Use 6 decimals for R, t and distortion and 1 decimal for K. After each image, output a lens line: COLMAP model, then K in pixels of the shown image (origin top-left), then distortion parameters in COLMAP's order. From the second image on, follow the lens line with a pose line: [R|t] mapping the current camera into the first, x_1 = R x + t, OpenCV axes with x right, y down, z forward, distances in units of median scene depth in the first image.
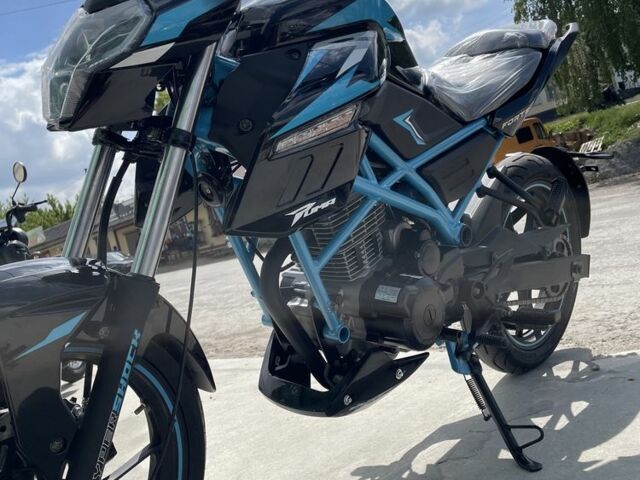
lens RADIAL K [[648.7, 0, 316.9], [0, 648.7, 241.2], [0, 0, 1]] dist [0.053747, 0.000000]
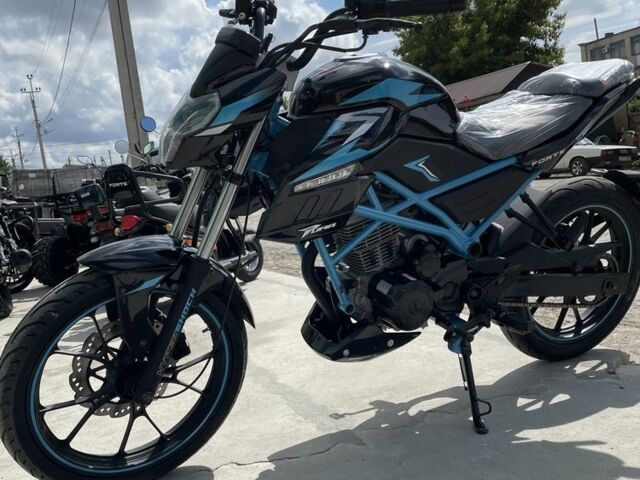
lens RADIAL K [[648.7, 0, 317.3], [0, 648.7, 243.3], [0, 0, 1]] dist [0.053747, 0.000000]
pose [[0.936596, 0.174276, -0.304000, 0.358614], [-0.133024, 0.979441, 0.151656, -0.192416], [0.324180, -0.101601, 0.940523, -0.334632]]
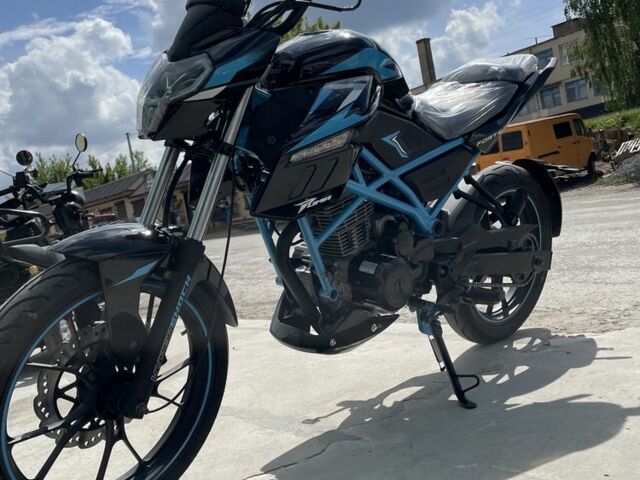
lens RADIAL K [[648.7, 0, 316.2], [0, 648.7, 244.5], [0, 0, 1]] dist [0.053747, 0.000000]
pose [[0.995978, 0.075946, -0.047529, 0.057205], [-0.074070, 0.996447, 0.040076, -0.011837], [0.050403, -0.036394, 0.998066, -0.329511]]
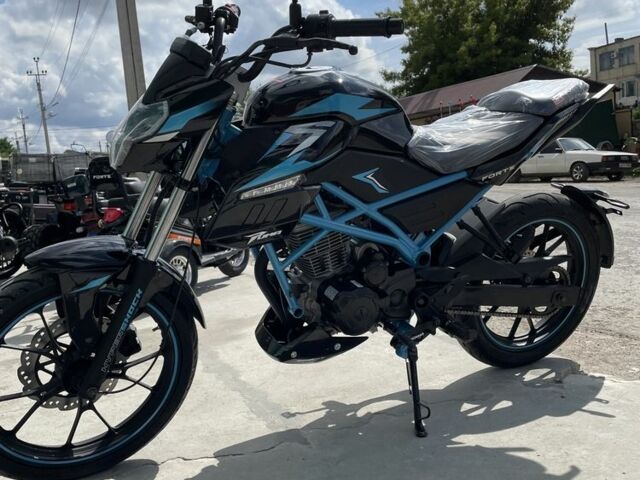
lens RADIAL K [[648.7, 0, 326.4], [0, 648.7, 243.0], [0, 0, 1]] dist [0.053747, 0.000000]
pose [[0.932004, 0.211340, -0.294454, 0.469971], [-0.170307, 0.972489, 0.158935, -0.240425], [0.319943, -0.097981, 0.942357, -0.337335]]
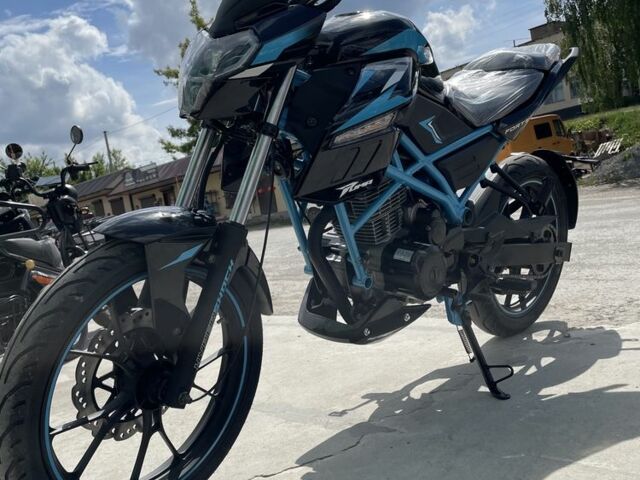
lens RADIAL K [[648.7, 0, 316.0], [0, 648.7, 243.4], [0, 0, 1]] dist [0.053747, 0.000000]
pose [[0.996852, 0.077862, -0.014985, -0.047703], [-0.077288, 0.996371, 0.035663, 0.022286], [0.017707, -0.034393, 0.999252, -0.301925]]
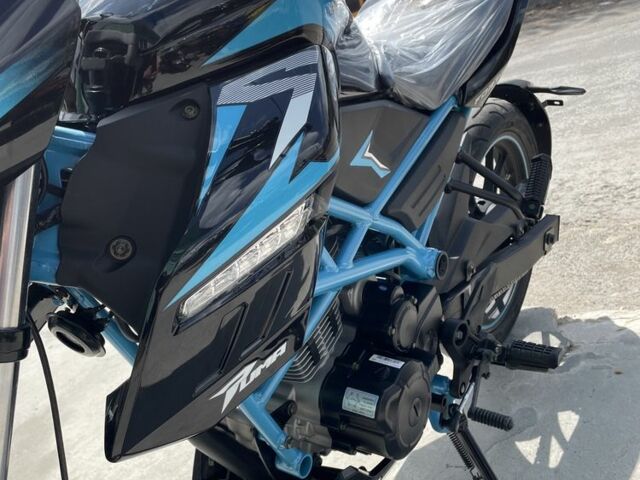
lens RADIAL K [[648.7, 0, 315.2], [0, 648.7, 240.5], [0, 0, 1]] dist [0.053747, 0.000000]
pose [[0.984831, -0.118556, 0.126701, -0.008855], [0.088373, 0.971091, 0.221750, -0.239707], [-0.149328, -0.207190, 0.966837, 0.326148]]
